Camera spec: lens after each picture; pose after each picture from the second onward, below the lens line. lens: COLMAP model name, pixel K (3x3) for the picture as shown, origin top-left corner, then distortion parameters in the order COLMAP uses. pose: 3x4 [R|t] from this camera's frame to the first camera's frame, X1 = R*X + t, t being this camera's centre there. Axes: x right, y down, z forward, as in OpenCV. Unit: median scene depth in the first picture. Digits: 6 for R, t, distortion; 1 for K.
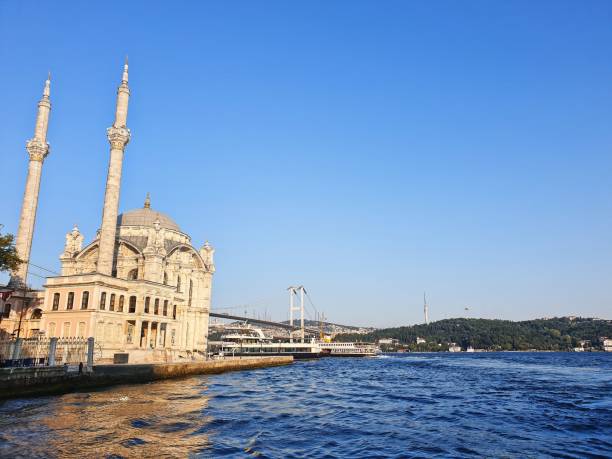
lens RADIAL K [[498.3, 0, 307.3], [0, 498.3, 227.0], [0, 0, 1]] dist [0.006813, -0.000509]
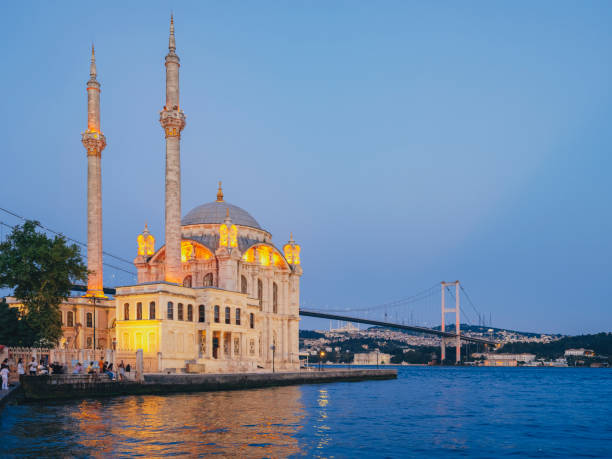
lens RADIAL K [[643.7, 0, 307.0], [0, 643.7, 389.3], [0, 0, 1]] dist [-0.000250, -0.002276]
pose [[0.969895, 0.019853, -0.242715, 0.115087], [0.049020, 0.960355, 0.274436, -0.026227], [0.238541, -0.278072, 0.930470, -0.103153]]
